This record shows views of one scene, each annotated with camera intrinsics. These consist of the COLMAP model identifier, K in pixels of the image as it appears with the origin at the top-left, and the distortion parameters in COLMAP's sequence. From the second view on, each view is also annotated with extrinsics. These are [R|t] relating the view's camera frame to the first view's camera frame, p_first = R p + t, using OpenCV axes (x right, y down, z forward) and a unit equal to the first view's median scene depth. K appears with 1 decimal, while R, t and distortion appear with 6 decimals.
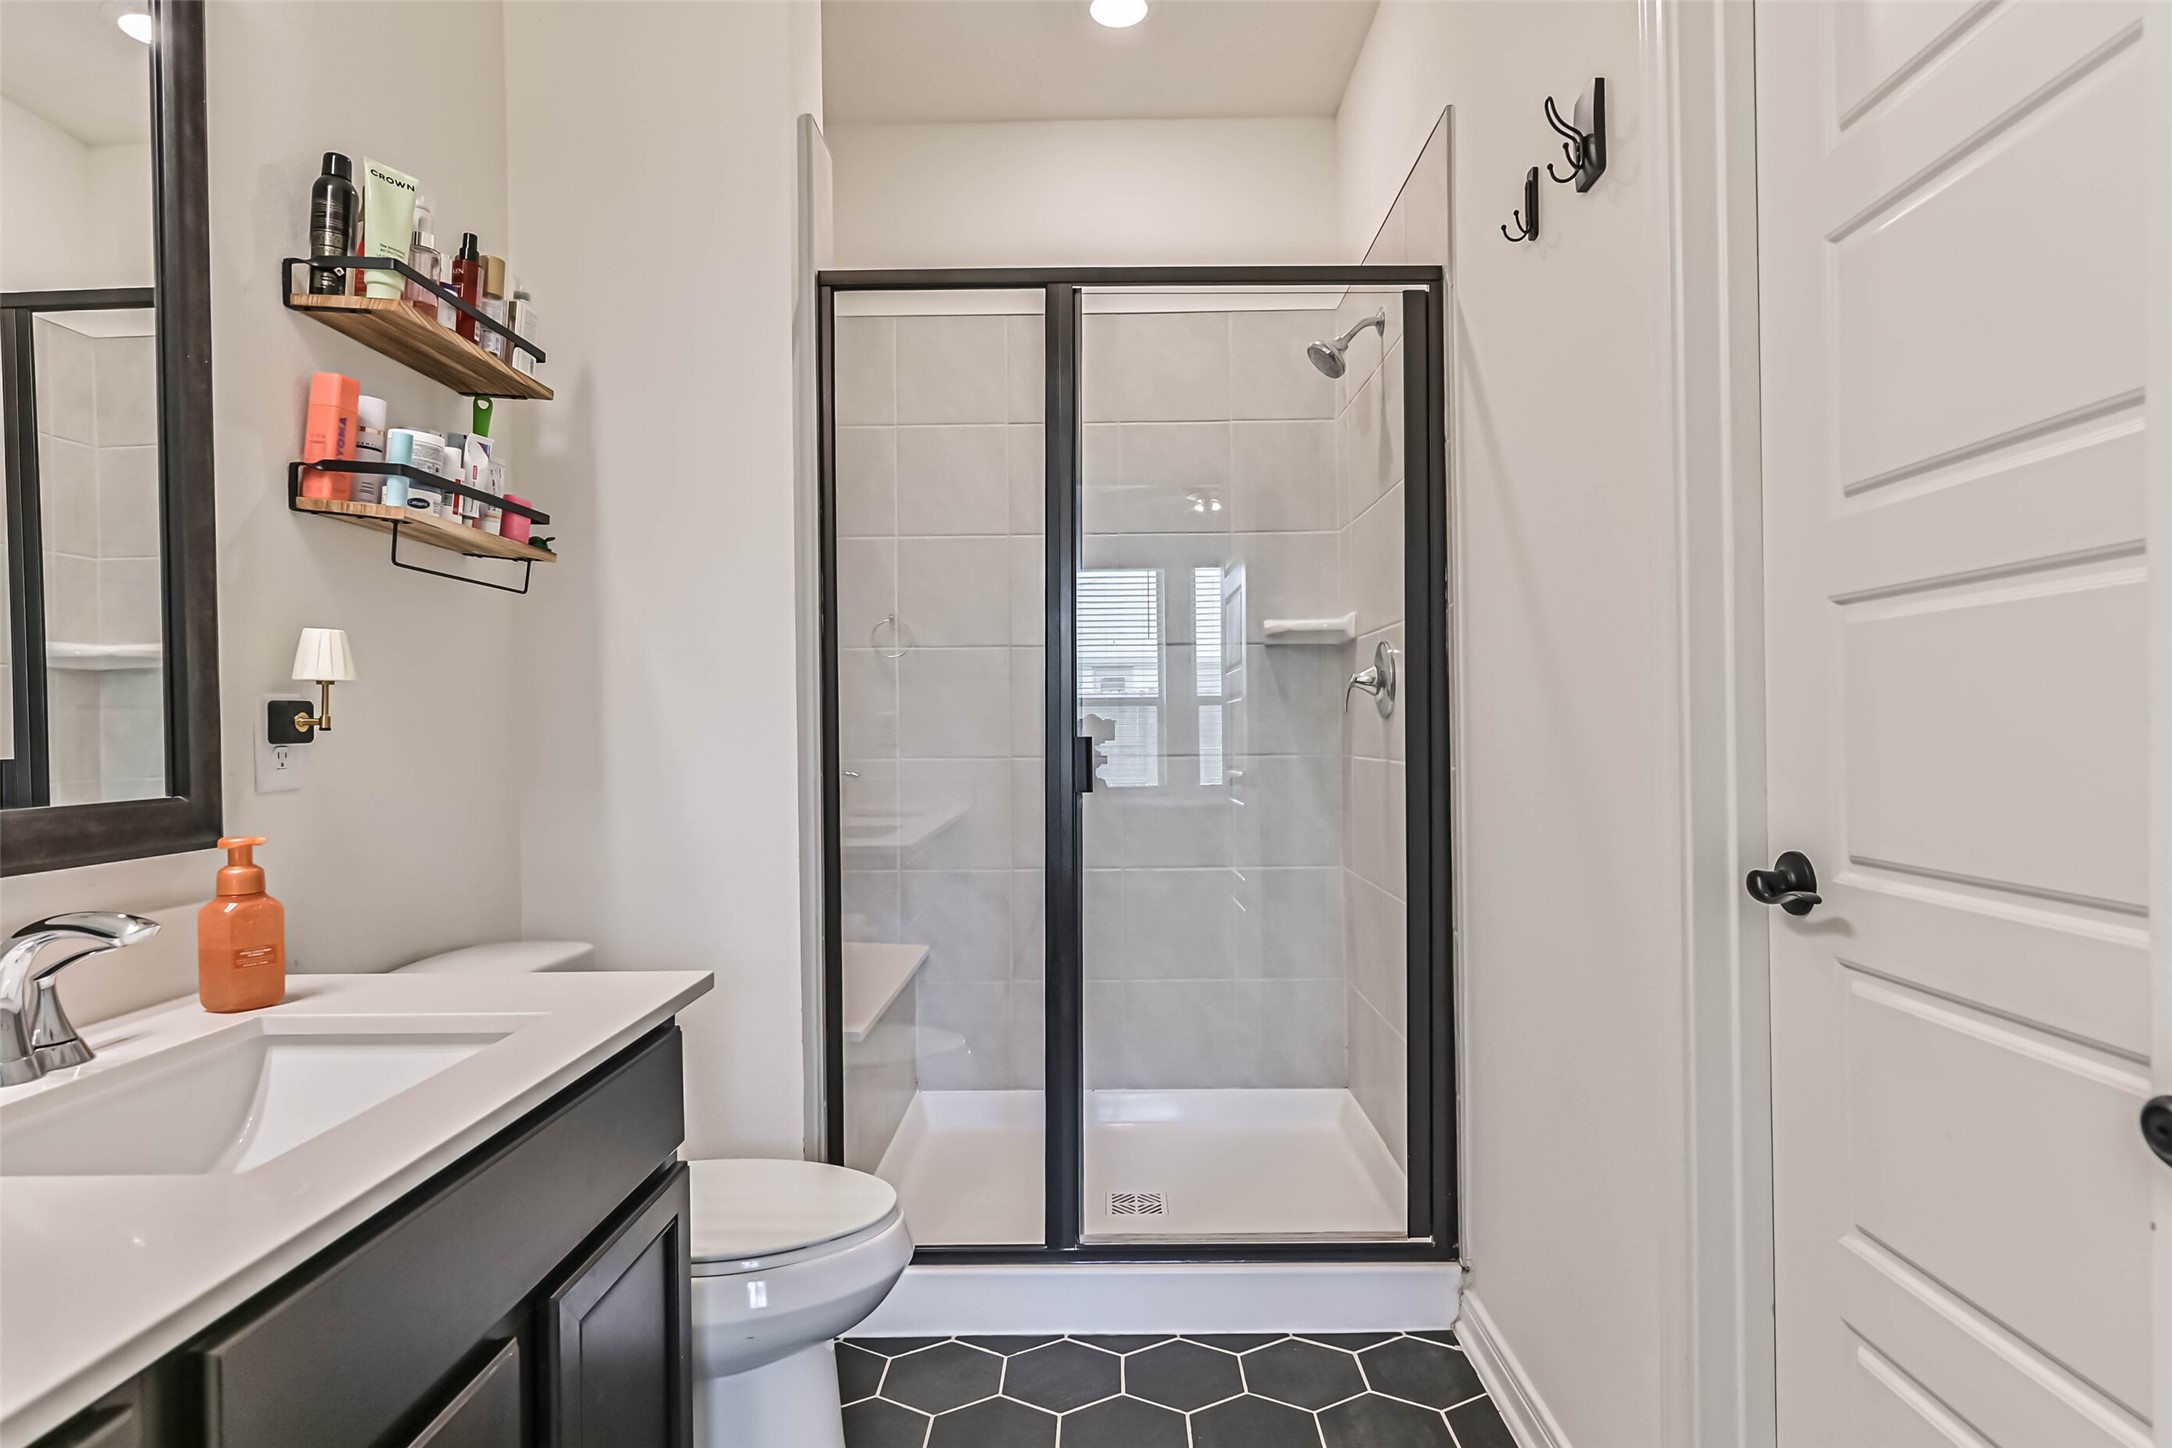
lens RADIAL K [[1151.3, 0, 1053.0], [0, 1151.3, 726.6], [0, 0, 1]] dist [0.002044, -0.003876]
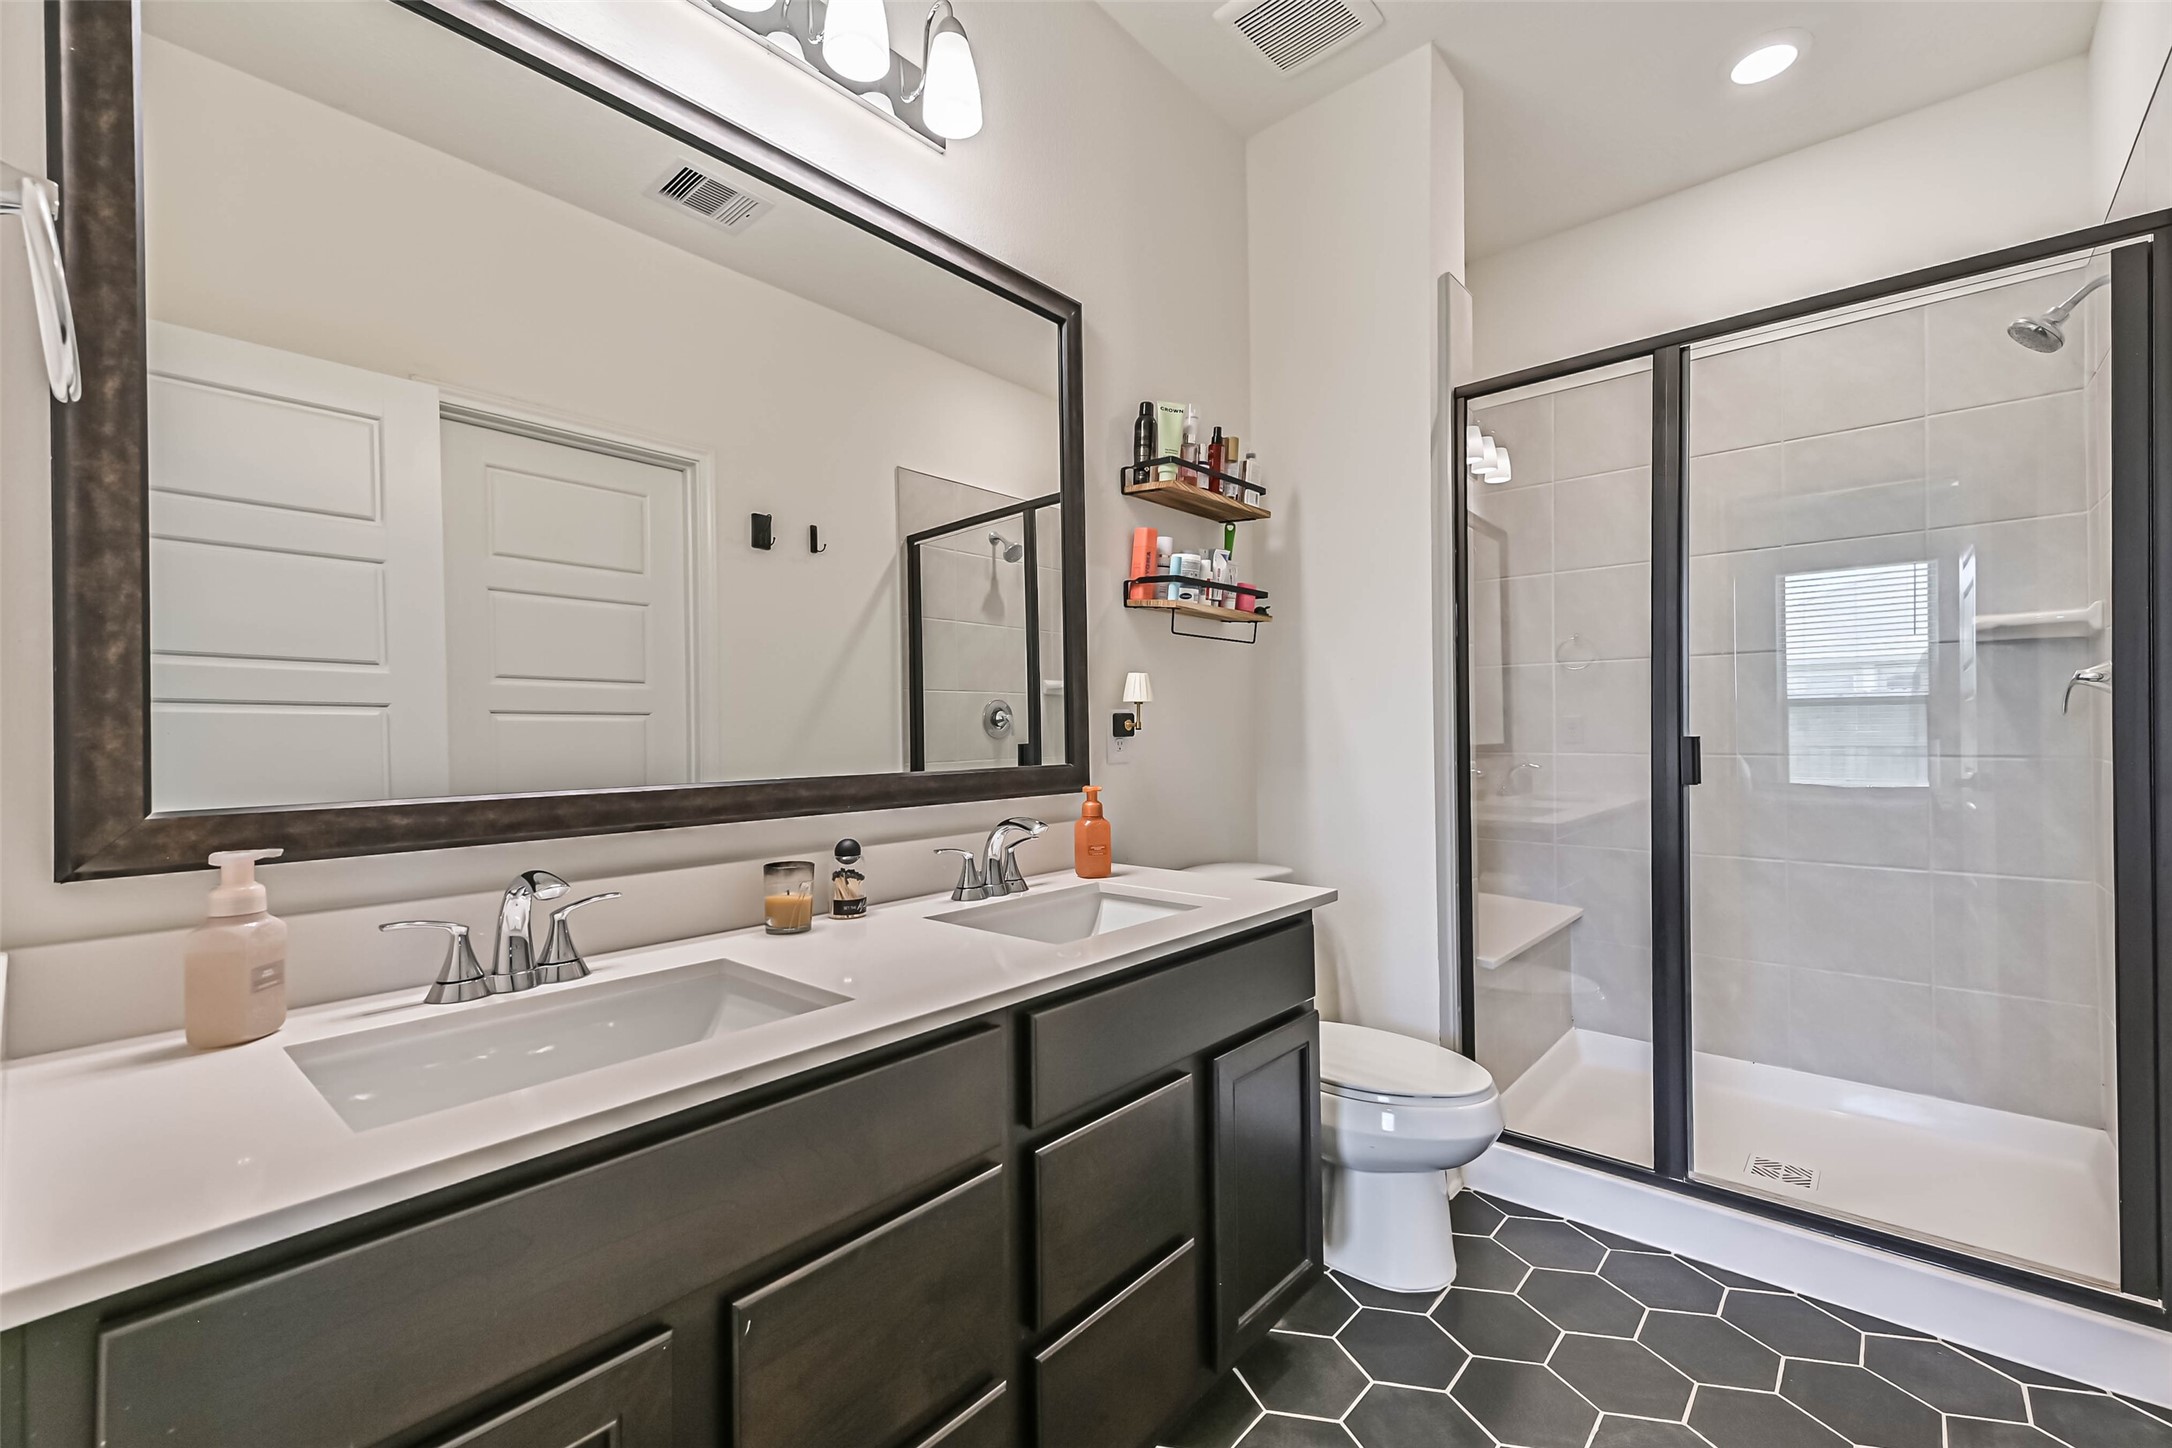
lens RADIAL K [[900.1, 0, 1086.9], [0, 900.1, 723.7], [0, 0, 1]] dist [0.028978, -0.006002]
pose [[0.759721, -0.001914, -0.650246, 0.172657], [0.000698, 0.999997, -0.002129, -0.002599], [0.650249, 0.001164, 0.759721, -0.089781]]
